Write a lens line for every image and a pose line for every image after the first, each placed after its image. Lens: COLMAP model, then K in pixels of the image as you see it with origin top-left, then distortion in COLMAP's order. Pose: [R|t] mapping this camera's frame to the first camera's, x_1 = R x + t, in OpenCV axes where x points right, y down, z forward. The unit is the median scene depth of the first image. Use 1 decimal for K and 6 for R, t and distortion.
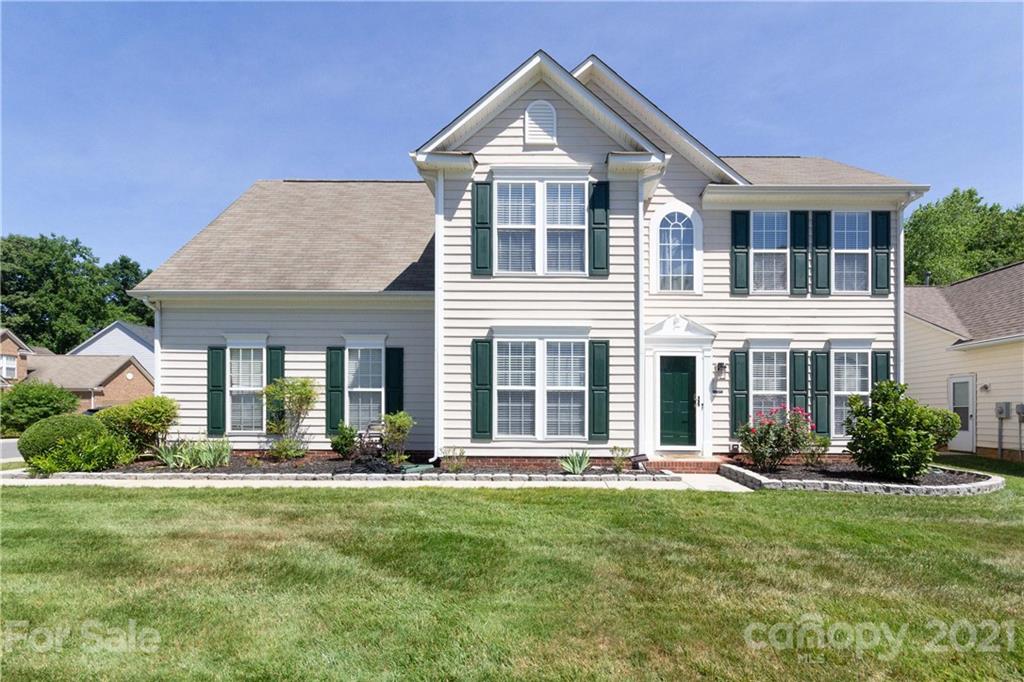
lens RADIAL K [[453.3, 0, 498.8], [0, 453.3, 415.1], [0, 0, 1]] dist [0.002476, -0.000015]
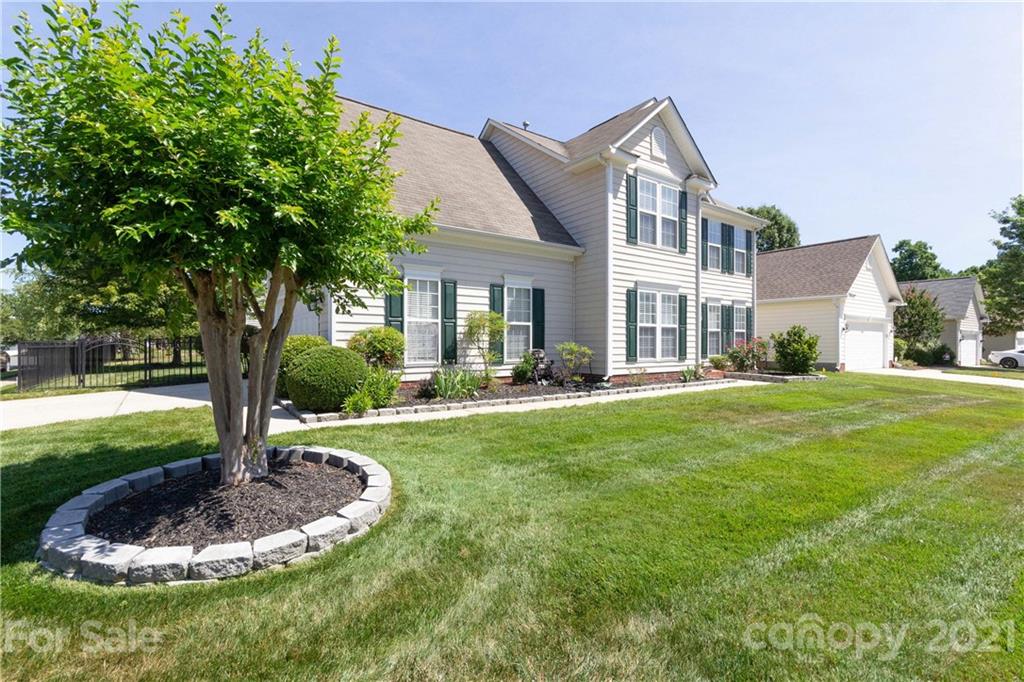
lens RADIAL K [[474.7, 0, 437.4], [0, 474.7, 351.2], [0, 0, 1]] dist [0.001128, 0.001568]
pose [[0.828892, -0.015185, 0.559203, -1.298887], [0.008773, 0.999861, 0.014148, -0.004622], [-0.559340, -0.006822, 0.828910, 0.125022]]
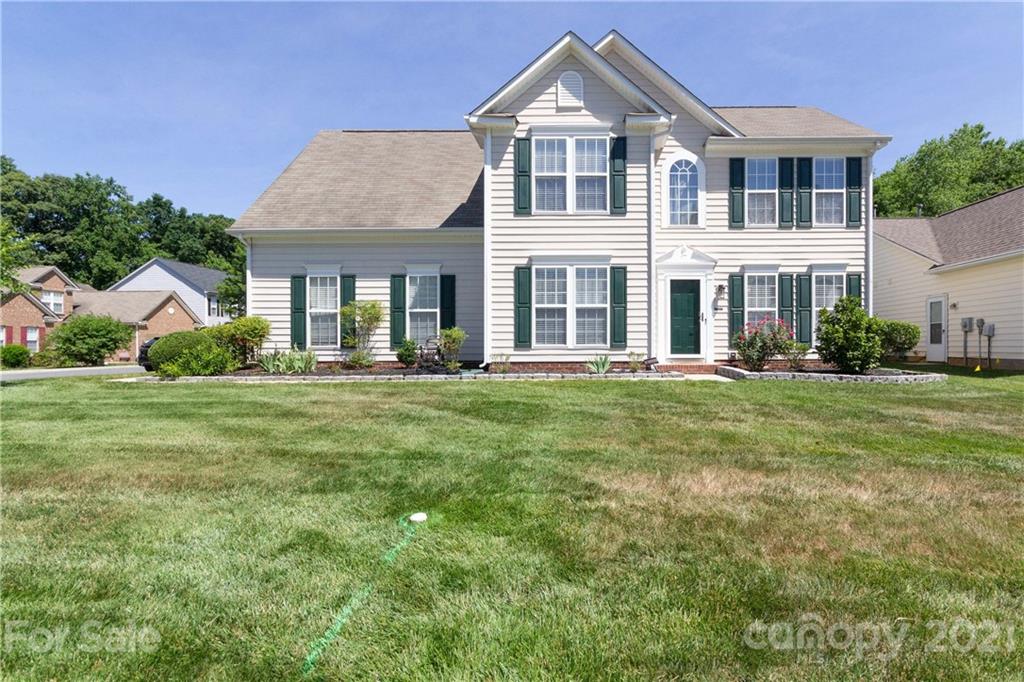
lens RADIAL K [[474.7, 0, 511.6], [0, 474.7, 357.5], [0, 0, 1]] dist [0.001128, 0.001568]
pose [[0.999709, -0.003411, -0.023862, -0.036659], [0.003565, 0.999973, 0.006401, 0.068643], [0.023839, -0.006484, 0.999695, -0.279058]]
